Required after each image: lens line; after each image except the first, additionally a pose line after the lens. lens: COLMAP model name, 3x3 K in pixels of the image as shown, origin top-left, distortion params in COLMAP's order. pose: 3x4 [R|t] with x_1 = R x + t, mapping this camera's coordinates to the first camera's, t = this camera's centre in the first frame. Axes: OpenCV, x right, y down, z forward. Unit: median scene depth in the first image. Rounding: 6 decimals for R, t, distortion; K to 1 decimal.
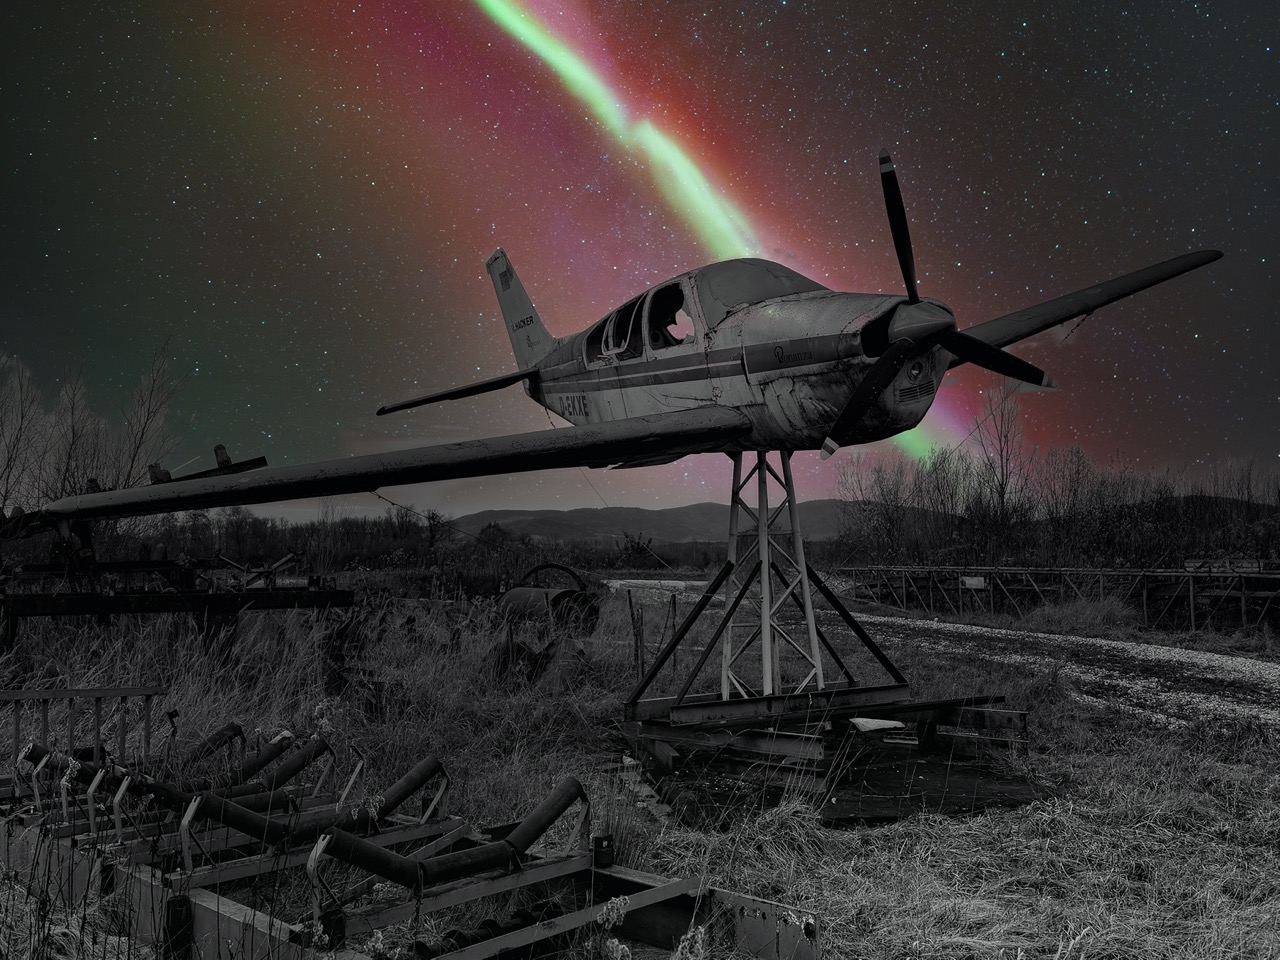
lens RADIAL K [[1172.6, 0, 645.3], [0, 1172.6, 483.1], [0, 0, 1]] dist [0.103962, -0.159051]
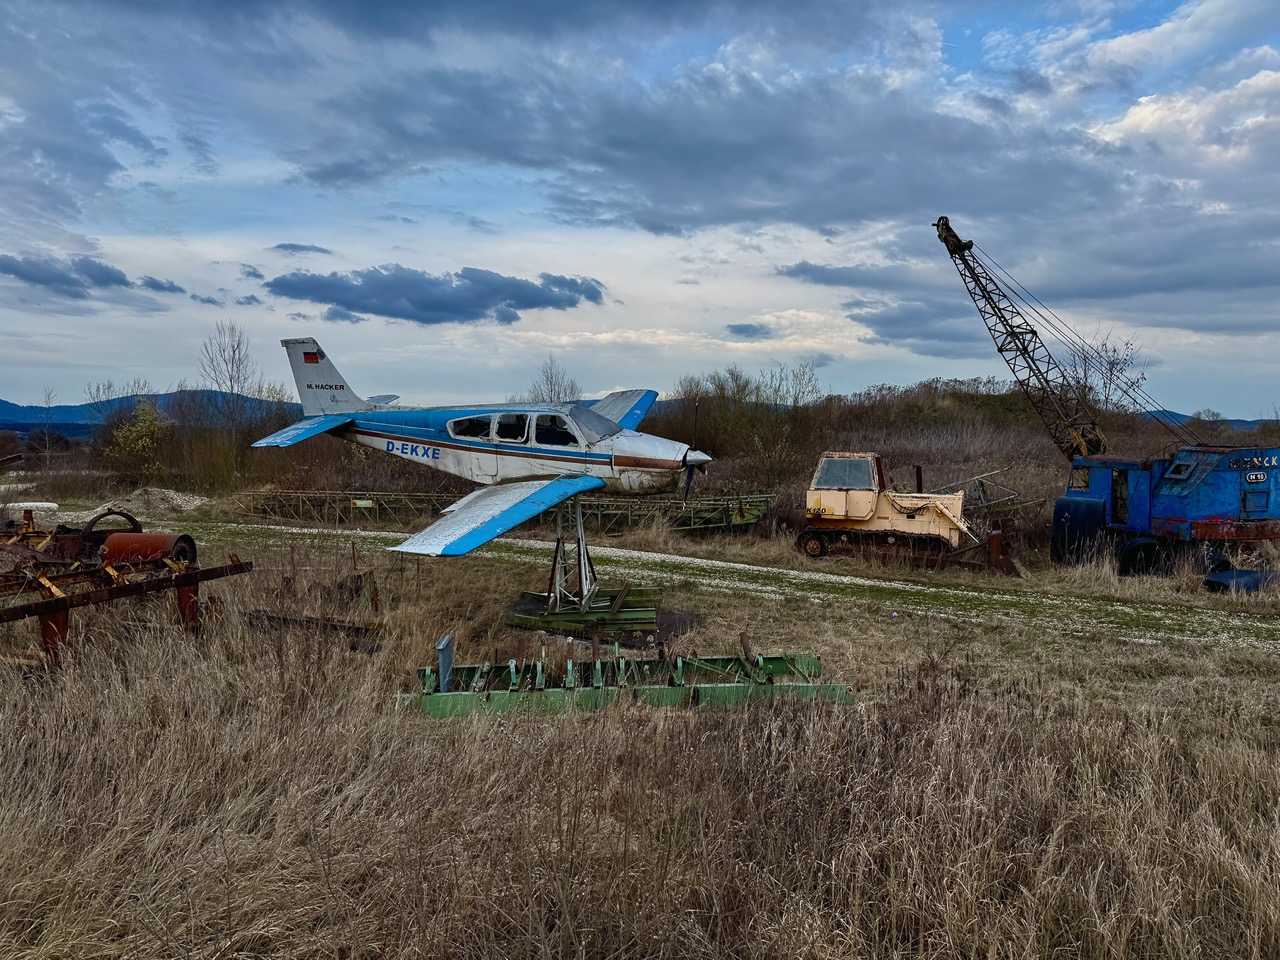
lens RADIAL K [[903.8, 0, 645.1], [0, 903.8, 485.1], [0, 0, 1]] dist [0.009599, -0.004364]
pose [[0.598226, -0.046743, 0.799963, -1.293304], [-0.056030, 0.993414, 0.099946, -0.231622], [-0.799367, -0.104612, 0.591667, -0.145068]]
